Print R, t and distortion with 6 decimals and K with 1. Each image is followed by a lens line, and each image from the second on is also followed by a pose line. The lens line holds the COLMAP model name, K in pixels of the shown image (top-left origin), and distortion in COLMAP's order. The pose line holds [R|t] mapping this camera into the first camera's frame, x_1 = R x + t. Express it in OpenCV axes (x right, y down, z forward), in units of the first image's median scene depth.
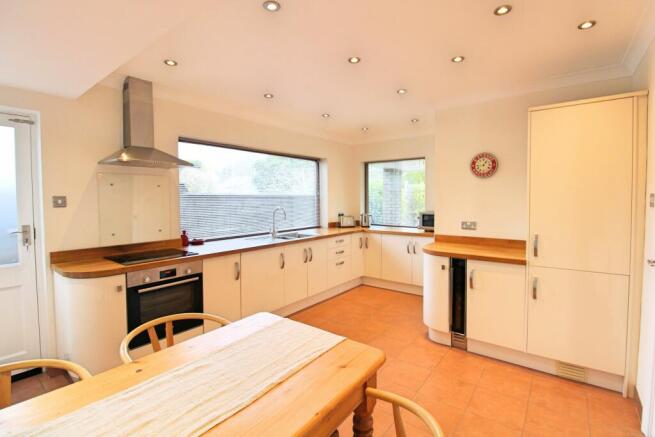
lens RADIAL K [[305.5, 0, 328.2], [0, 305.5, 210.2], [0, 0, 1]] dist [0.001801, 0.000098]
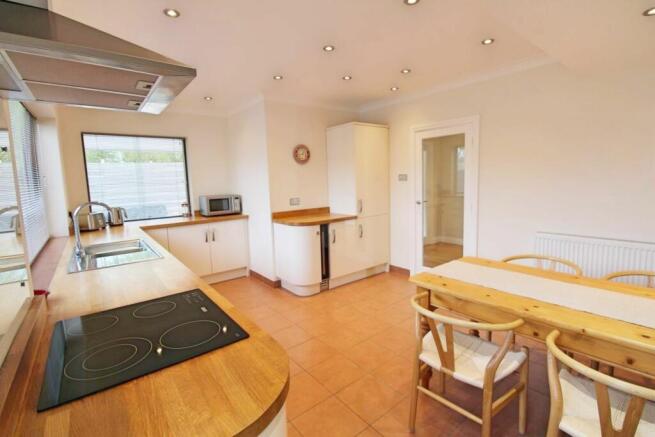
lens RADIAL K [[305.5, 0, 328.2], [0, 305.5, 210.2], [0, 0, 1]] dist [0.001801, 0.000098]
pose [[0.237886, -0.097414, 0.966396, -0.812123], [0.067567, 0.994207, 0.083585, -0.010741], [-0.968940, 0.045413, 0.243090, 0.626340]]
